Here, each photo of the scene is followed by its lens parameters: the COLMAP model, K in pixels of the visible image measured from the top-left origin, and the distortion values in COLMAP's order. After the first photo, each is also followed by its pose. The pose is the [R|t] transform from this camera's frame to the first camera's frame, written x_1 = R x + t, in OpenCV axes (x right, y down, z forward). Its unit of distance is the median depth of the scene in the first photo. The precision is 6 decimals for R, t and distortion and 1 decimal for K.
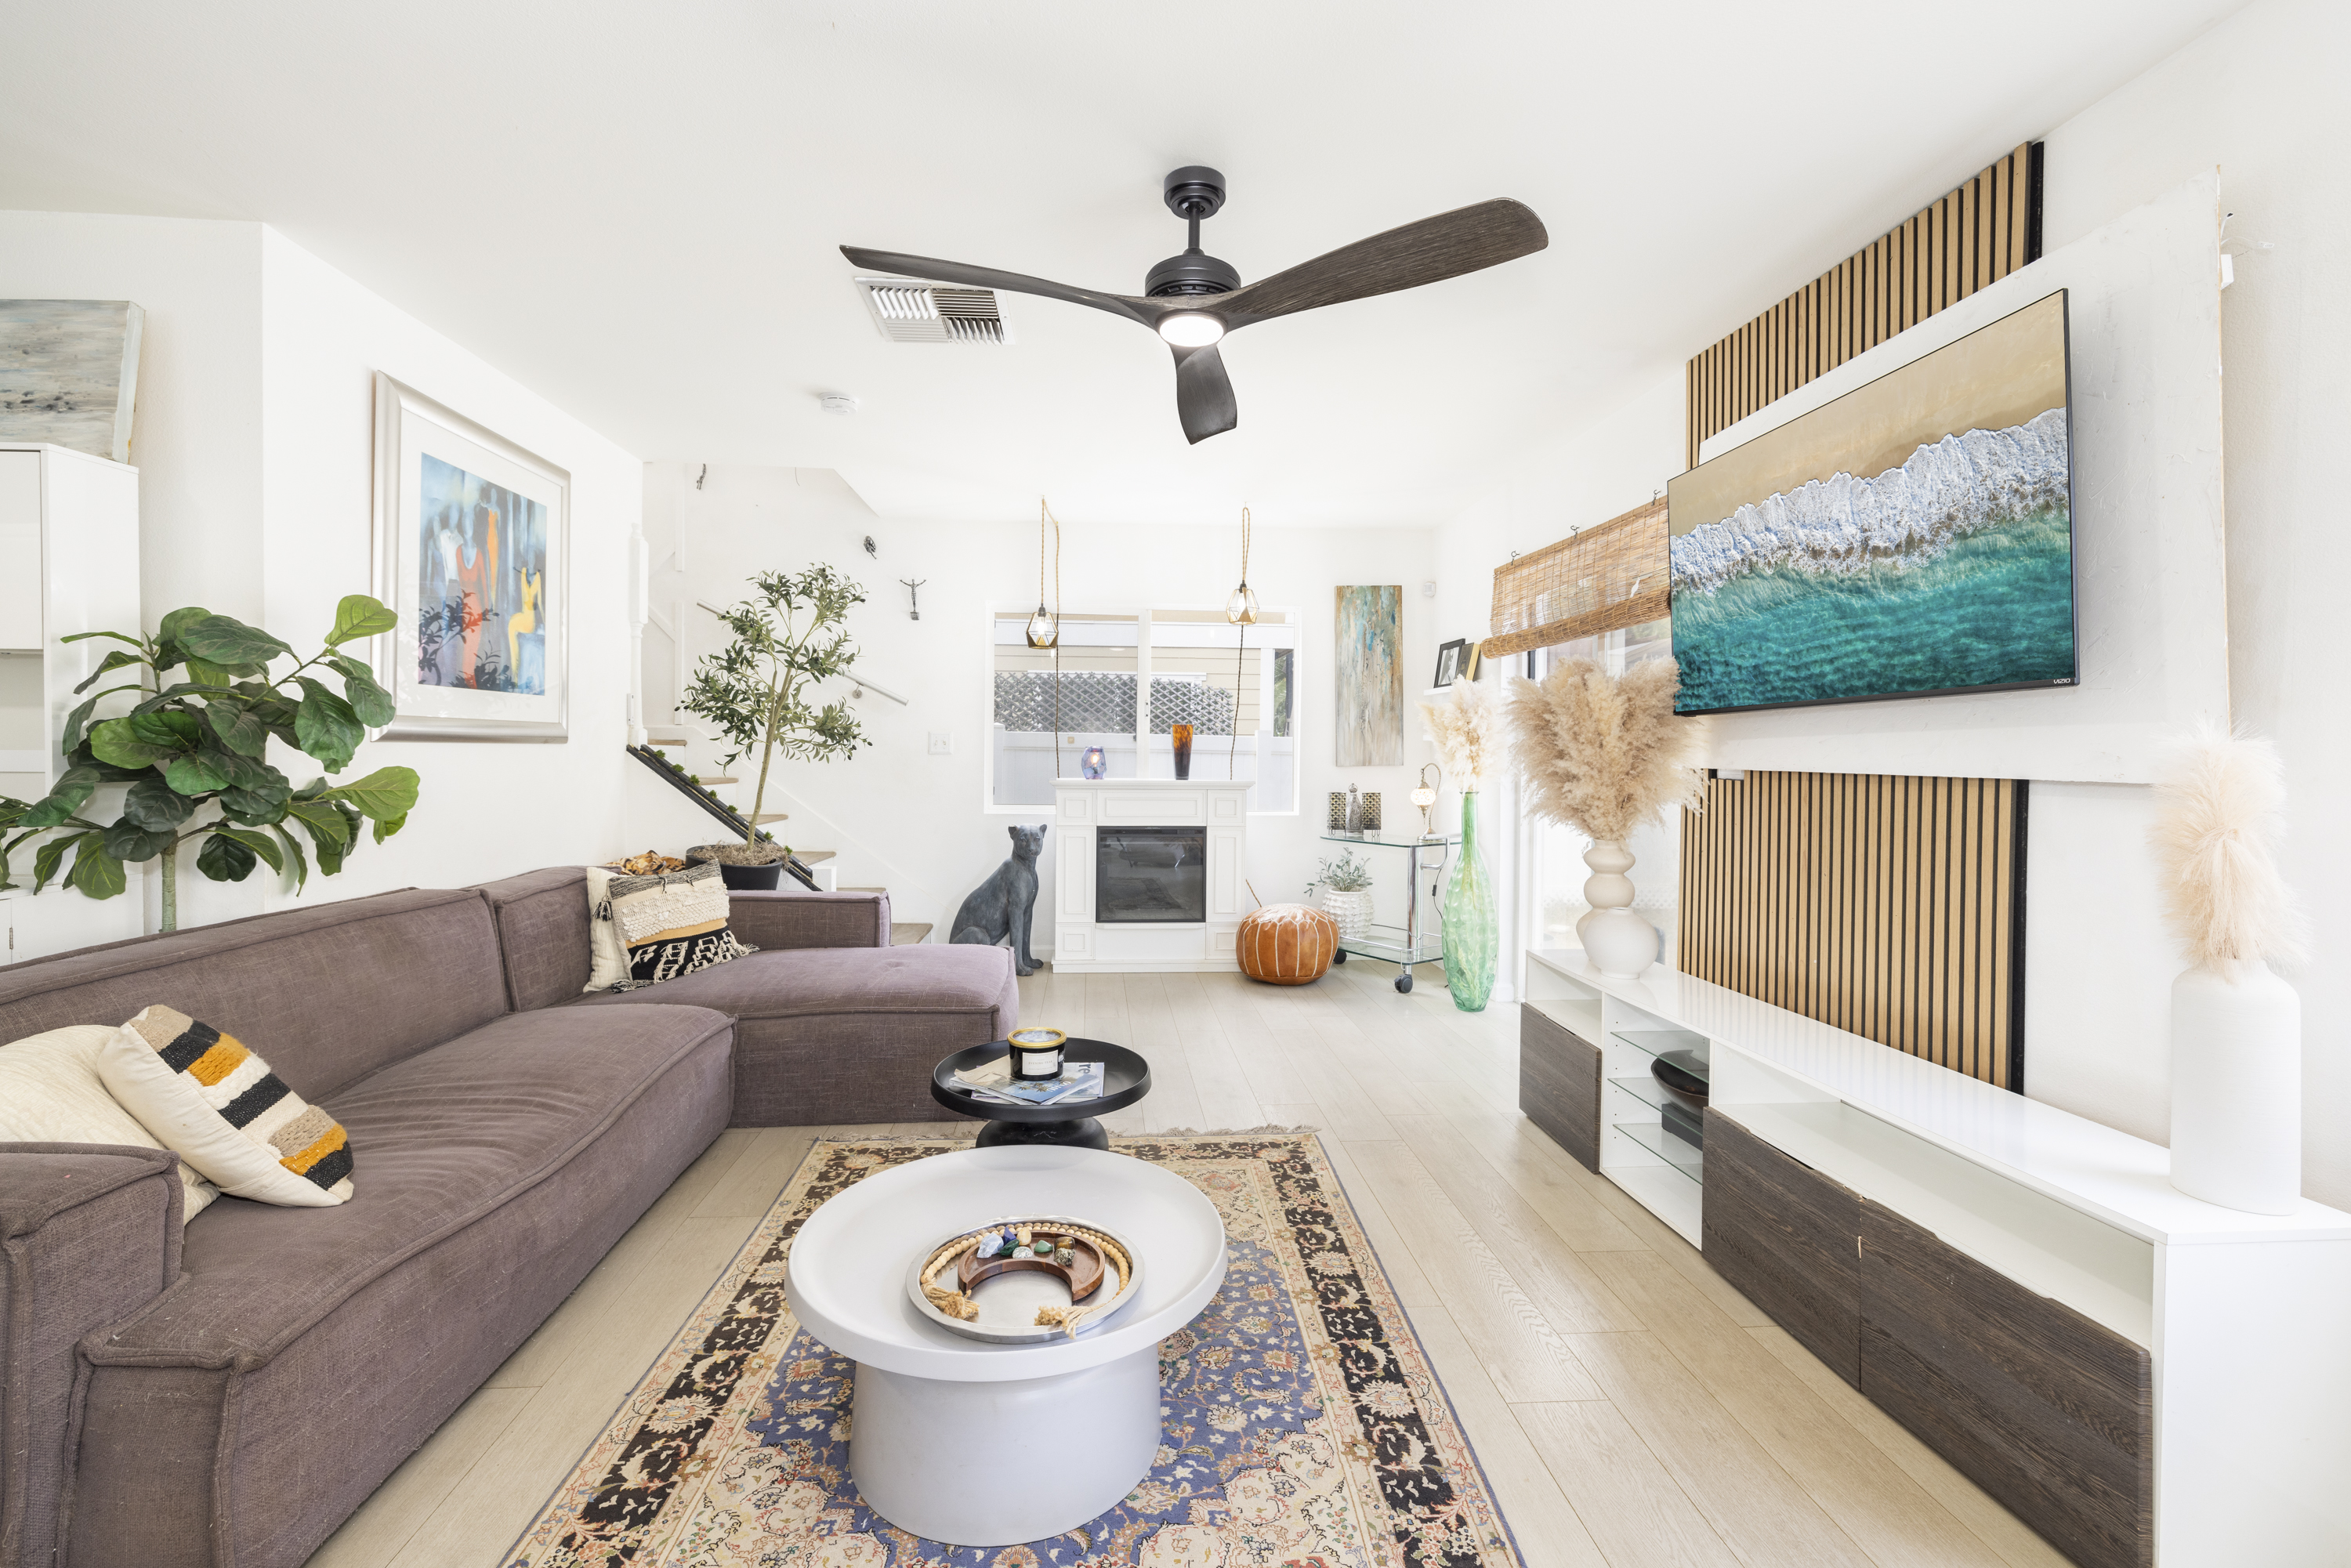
lens RADIAL K [[1017.9, 0, 1171.2], [0, 1017.9, 771.7], [0, 0, 1]] dist [-0.000817, 0.000358]
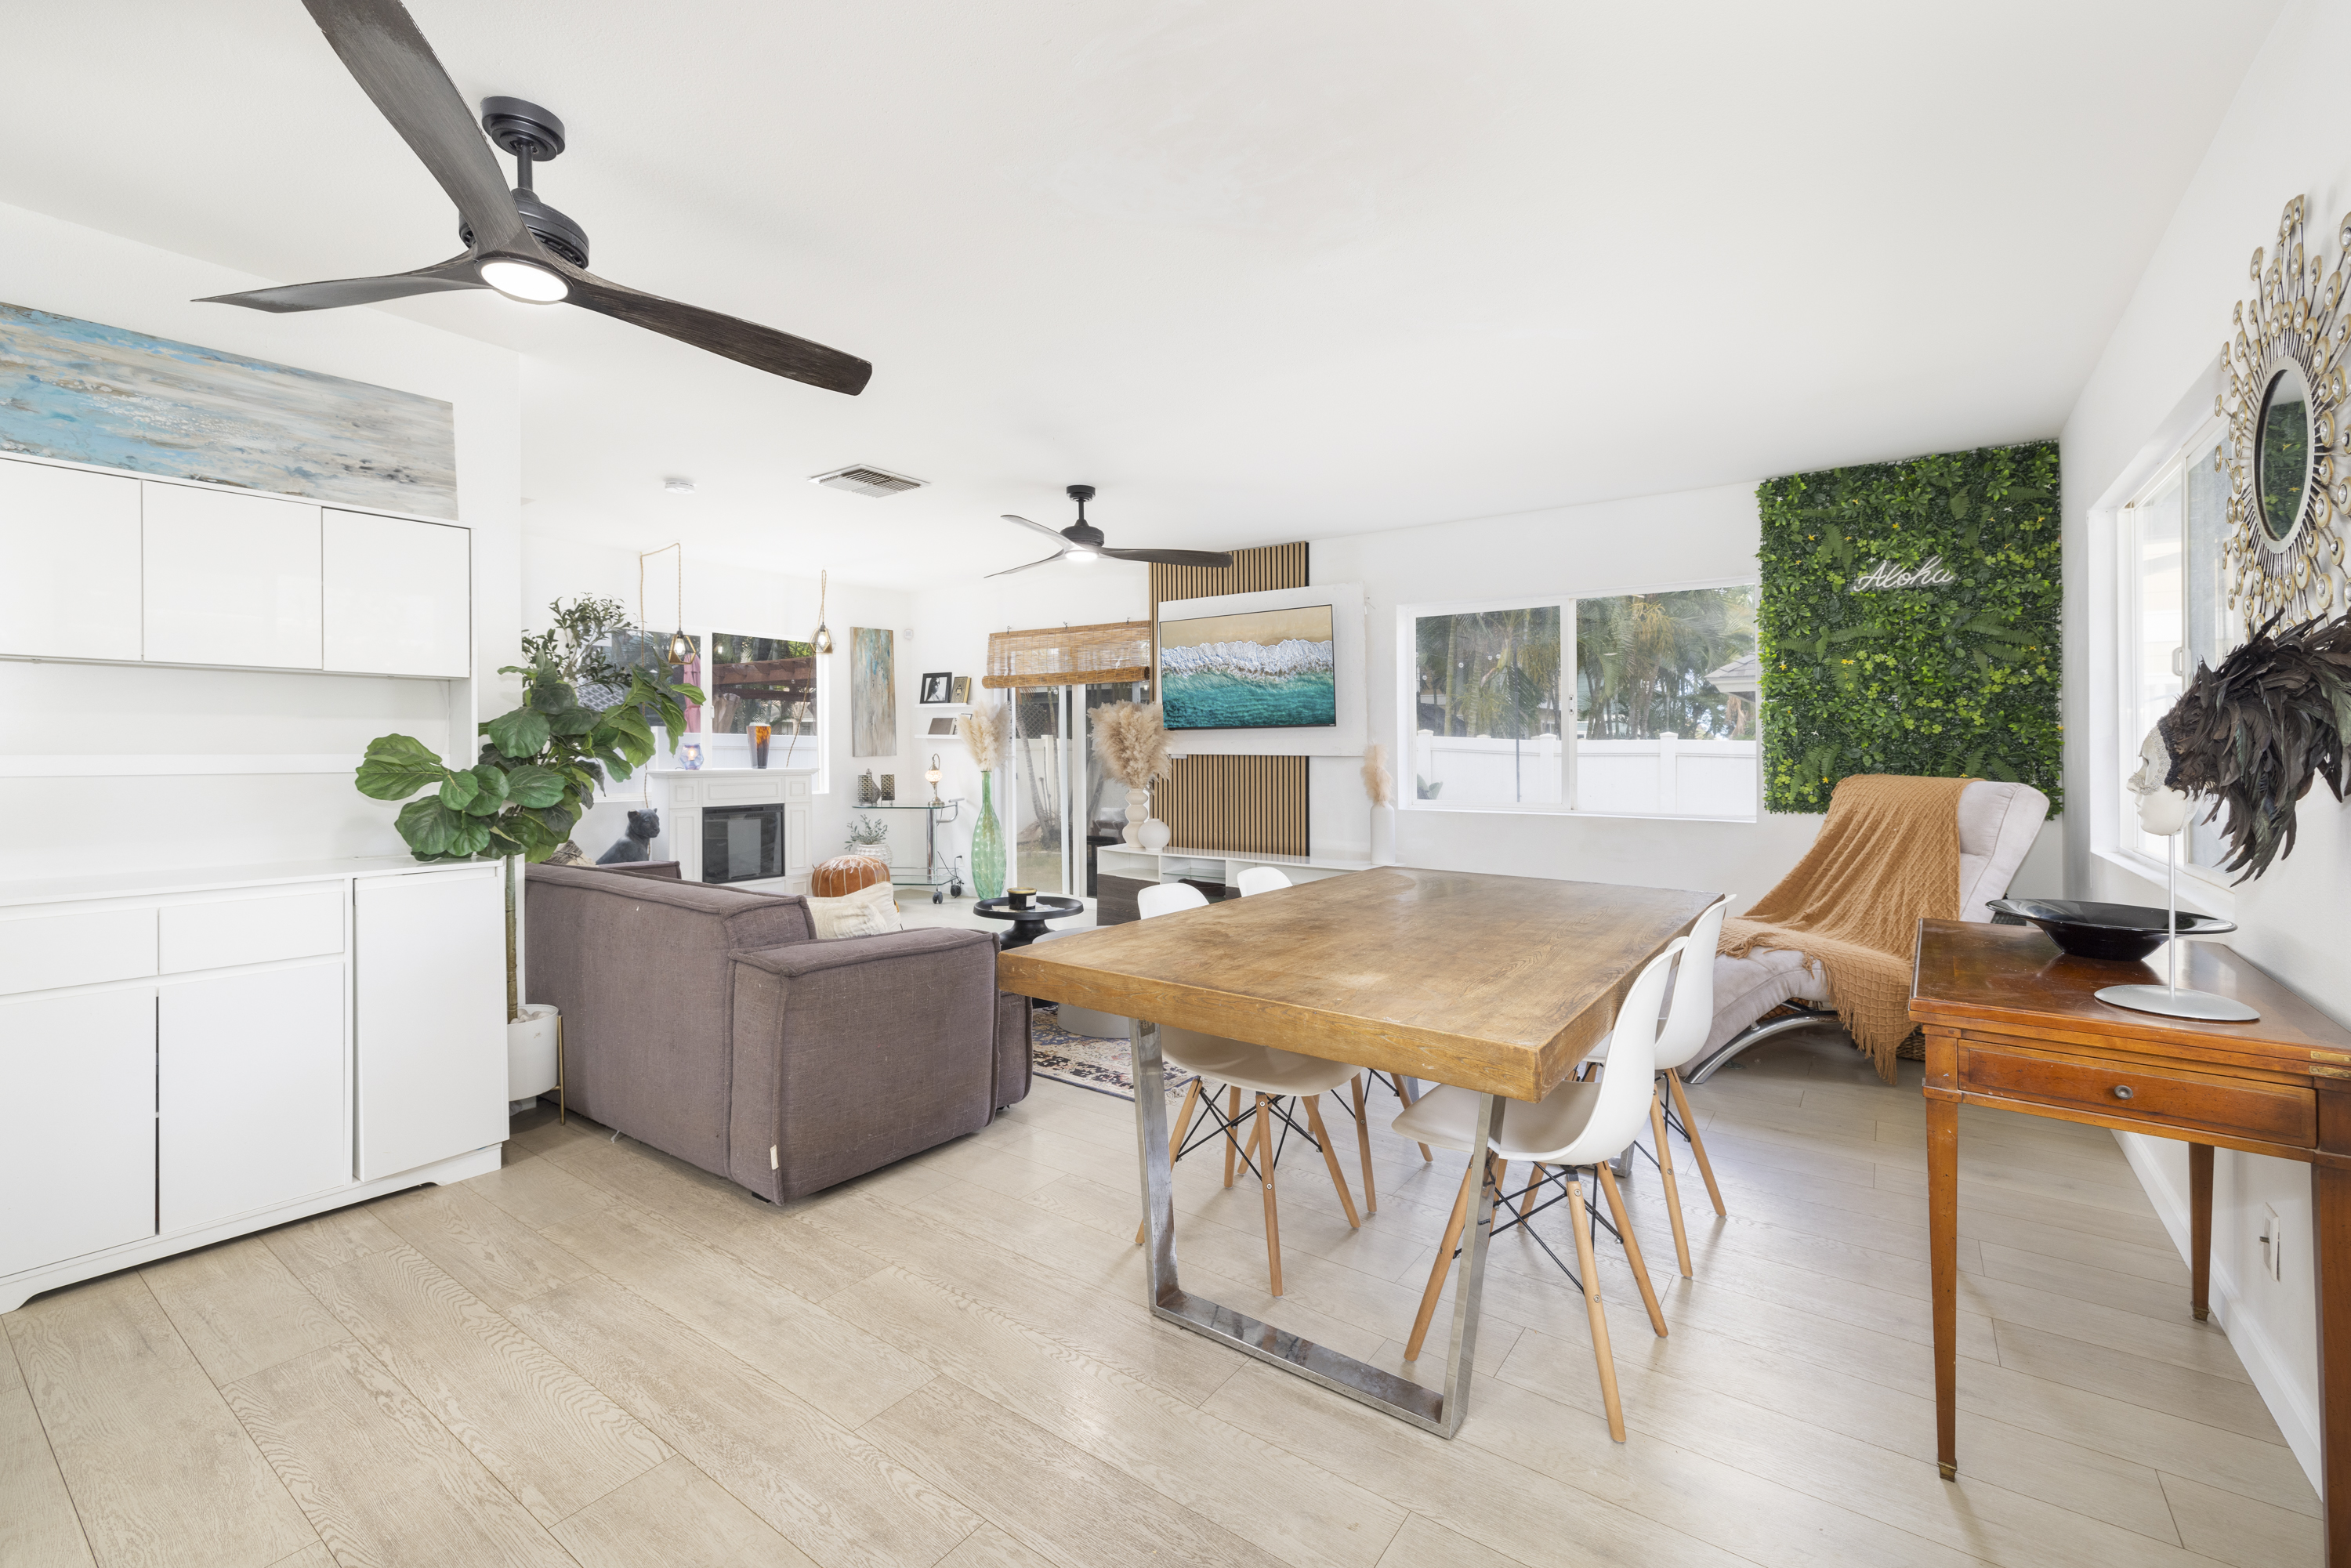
lens RADIAL K [[1021.3, 0, 1165.0], [0, 1021.3, 737.5], [0, 0, 1]] dist [0.001364, 0.000140]
pose [[0.646412, 0.000265, 0.762989, -1.413653], [0.017649, 0.999727, -0.015299, -0.005494], [-0.762785, 0.023355, 0.646231, -0.503549]]
